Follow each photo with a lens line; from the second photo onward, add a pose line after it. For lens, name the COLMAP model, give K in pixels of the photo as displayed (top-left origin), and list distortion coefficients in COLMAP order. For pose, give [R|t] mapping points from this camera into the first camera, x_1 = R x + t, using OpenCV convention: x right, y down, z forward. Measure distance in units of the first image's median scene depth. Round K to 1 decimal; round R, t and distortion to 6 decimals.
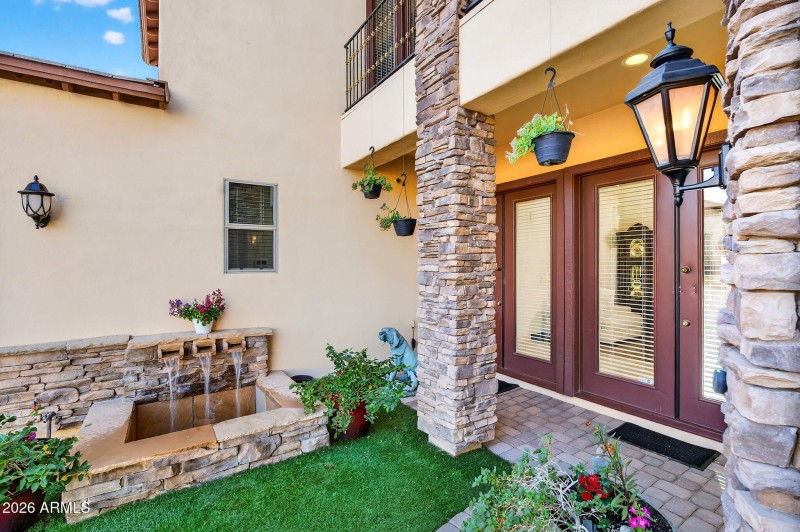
lens RADIAL K [[365.5, 0, 403.4], [0, 365.5, 259.8], [0, 0, 1]] dist [-0.007790, 0.001570]
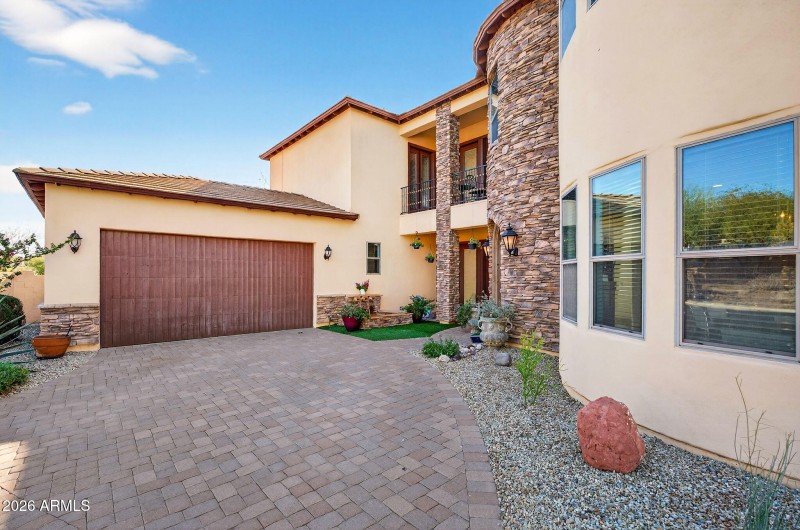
lens RADIAL K [[365.5, 0, 397.1], [0, 365.5, 270.9], [0, 0, 1]] dist [-0.007790, 0.001570]
pose [[0.991188, 0.005367, 0.132356, -0.724591], [-0.006130, 0.999967, 0.005359, -0.008810], [-0.132323, -0.006123, 0.991188, -2.166112]]
